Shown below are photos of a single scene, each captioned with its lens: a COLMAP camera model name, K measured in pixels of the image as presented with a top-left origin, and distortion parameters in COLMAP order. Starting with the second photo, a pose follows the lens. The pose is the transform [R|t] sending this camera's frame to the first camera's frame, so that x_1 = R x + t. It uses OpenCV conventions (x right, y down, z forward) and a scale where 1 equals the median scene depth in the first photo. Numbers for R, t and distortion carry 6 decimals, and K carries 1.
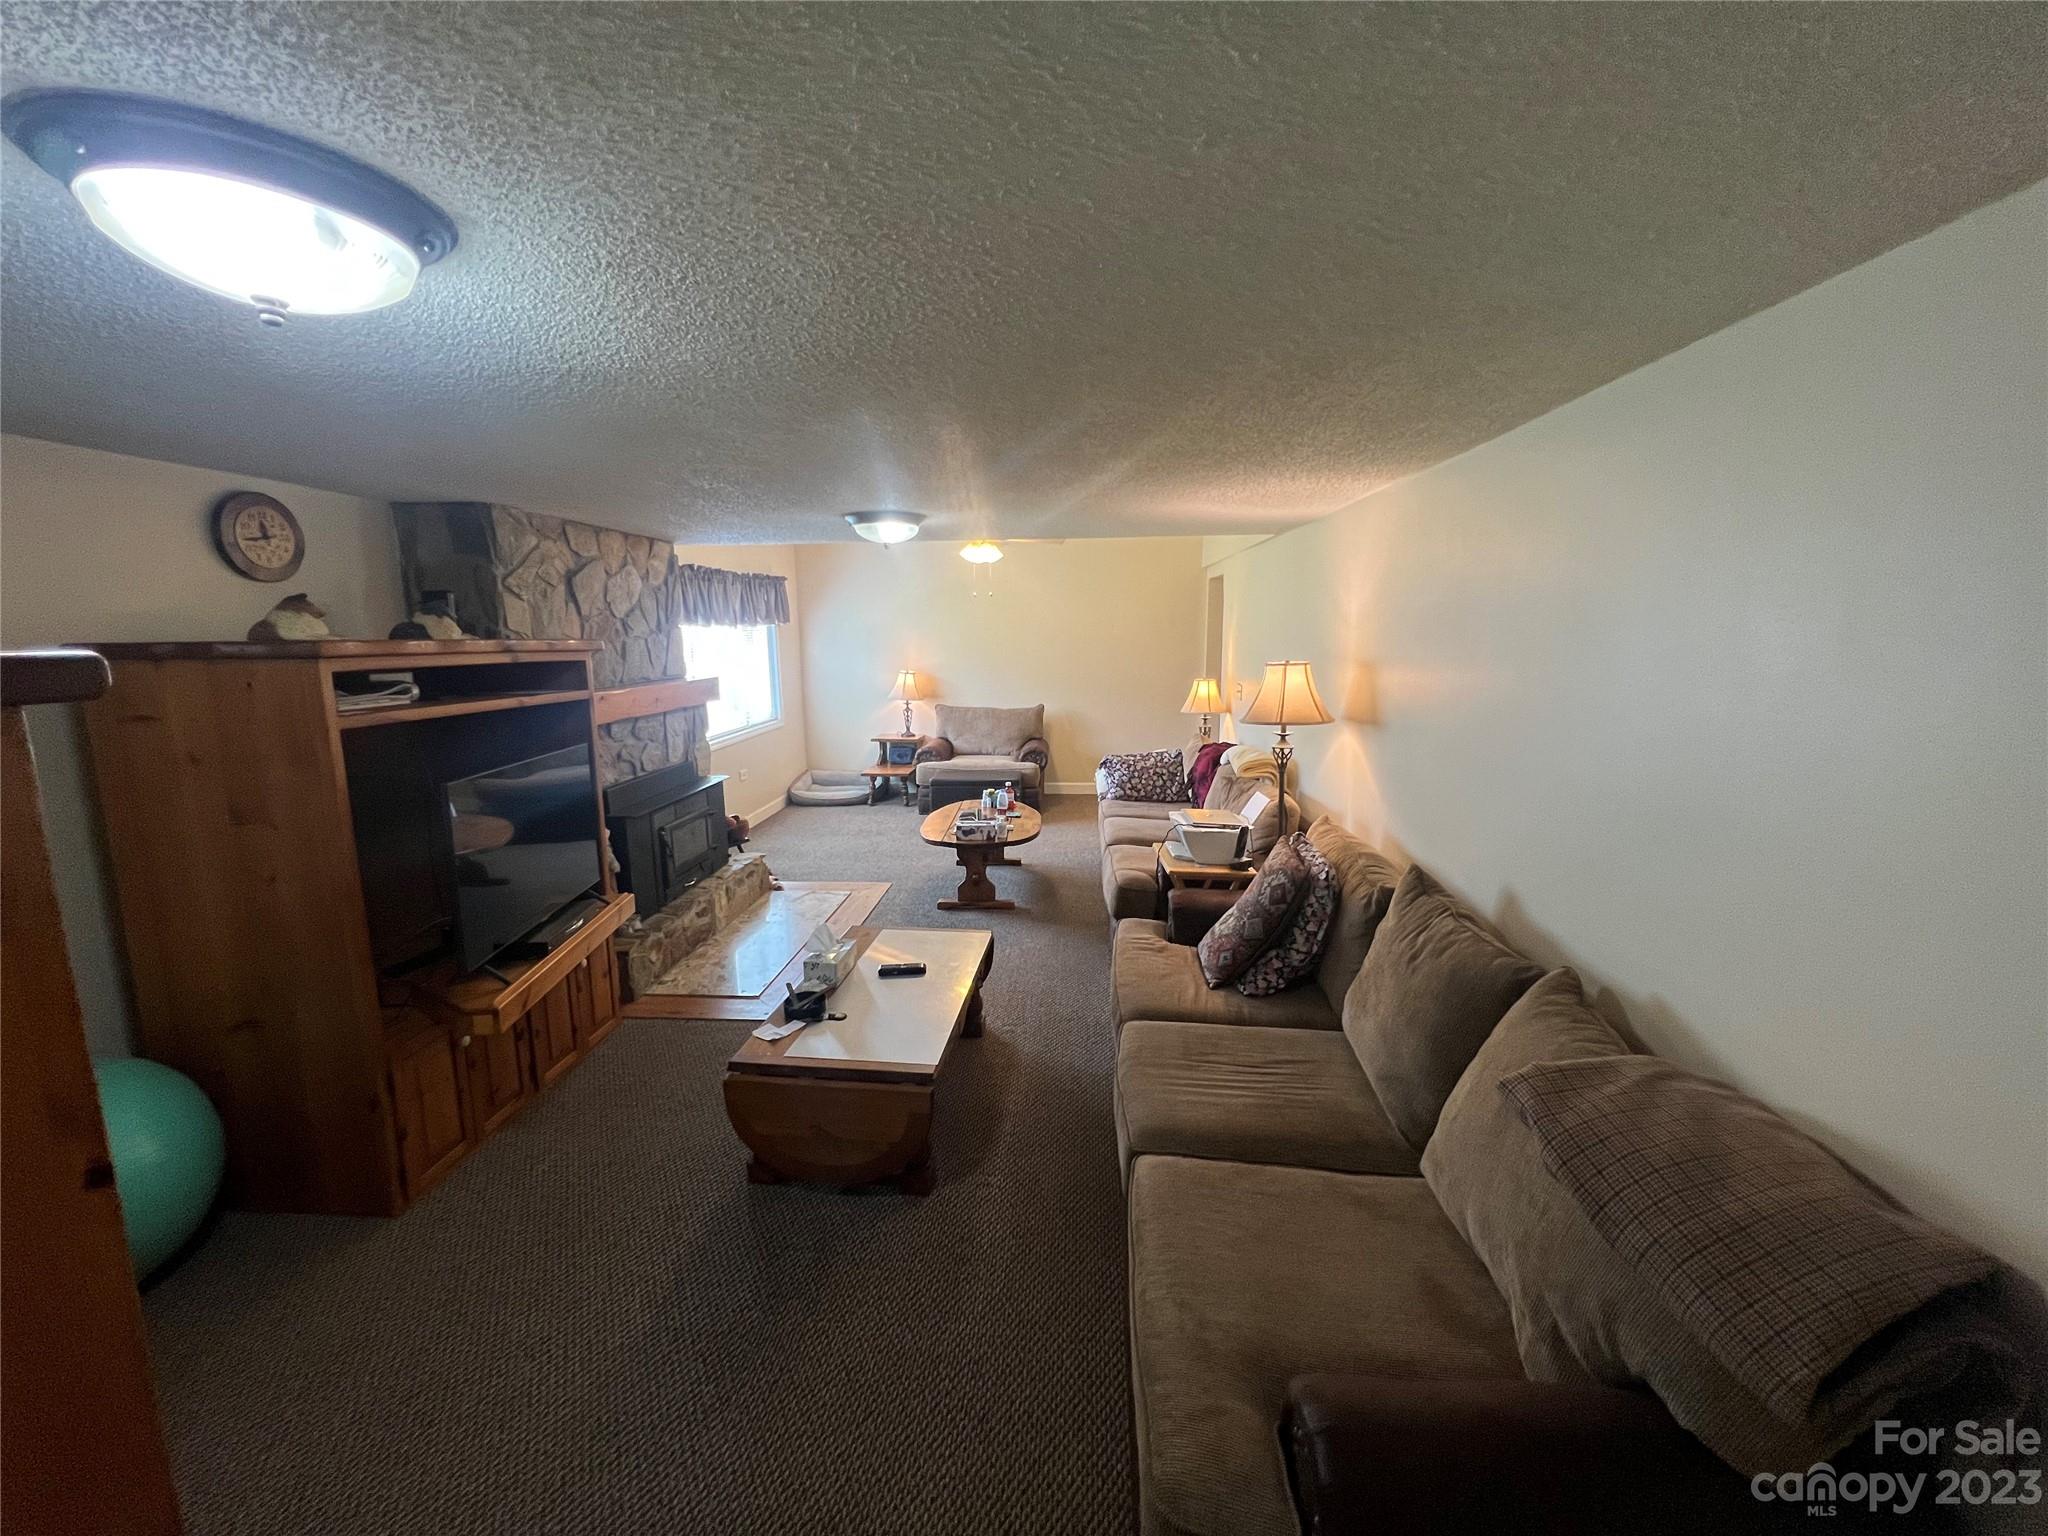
lens RADIAL K [[816.9, 0, 1021.5], [0, 816.9, 765.3], [0, 0, 1]] dist [-0.004475, 0.000295]
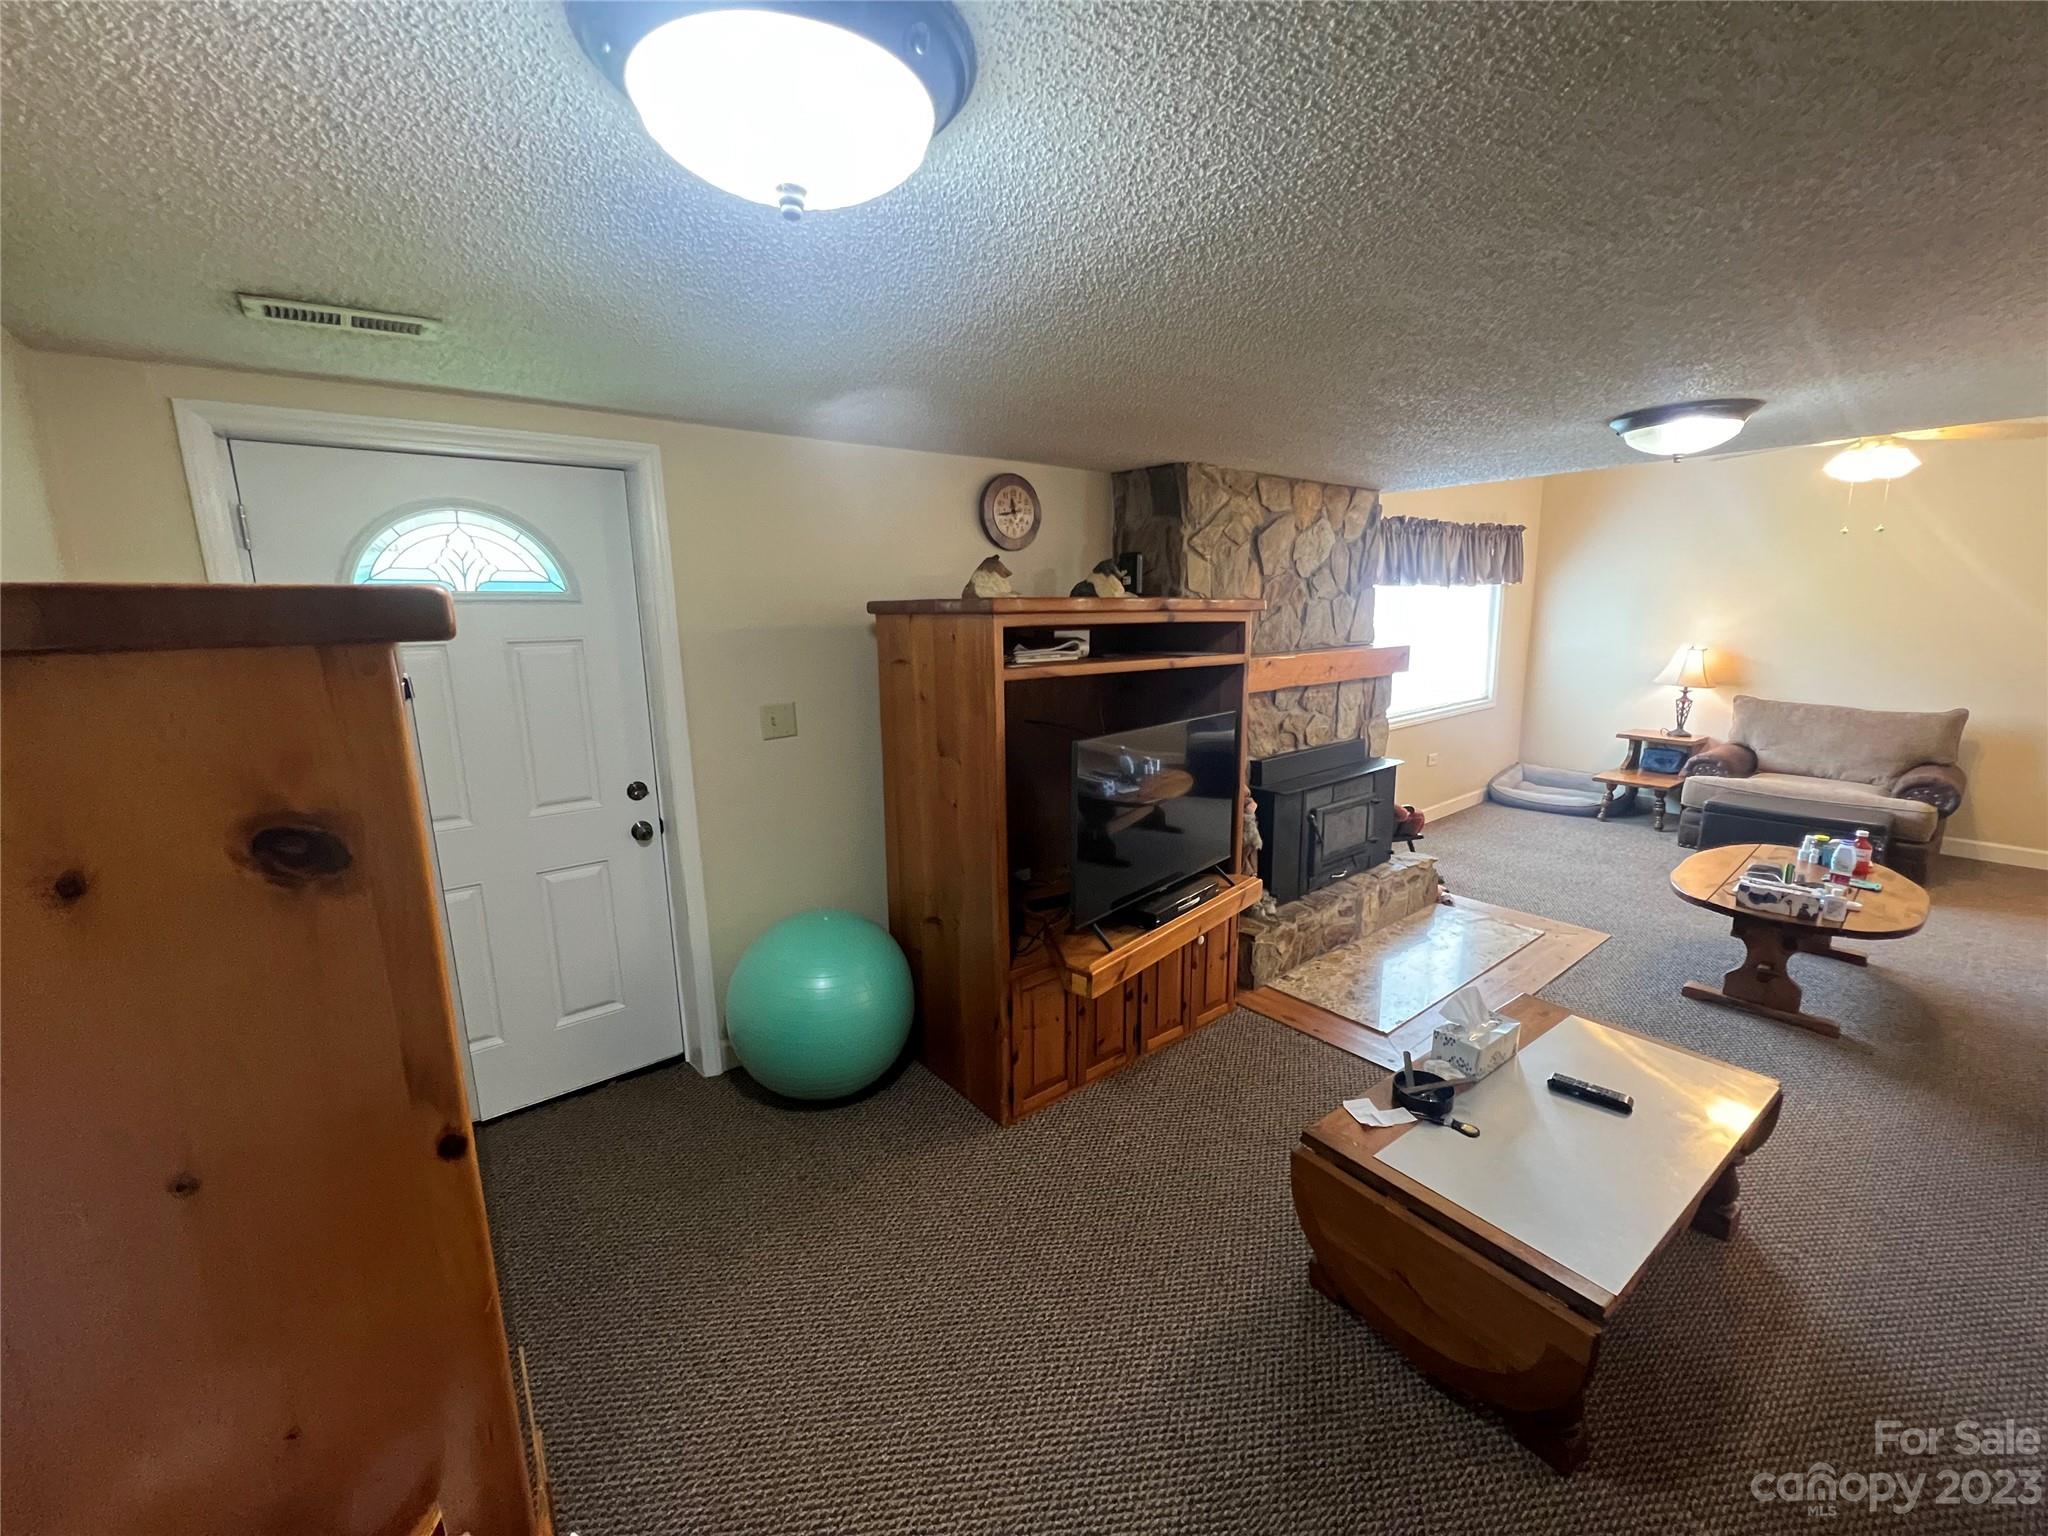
lens RADIAL K [[819.7, 0, 1031.1], [0, 819.7, 759.3], [0, 0, 1]] dist [-0.000698, 0.000681]
pose [[0.682343, 0.134563, -0.718541, -0.009987], [-0.111639, 0.990564, 0.079490, -0.017629], [0.722458, 0.025978, 0.690927, 0.157892]]
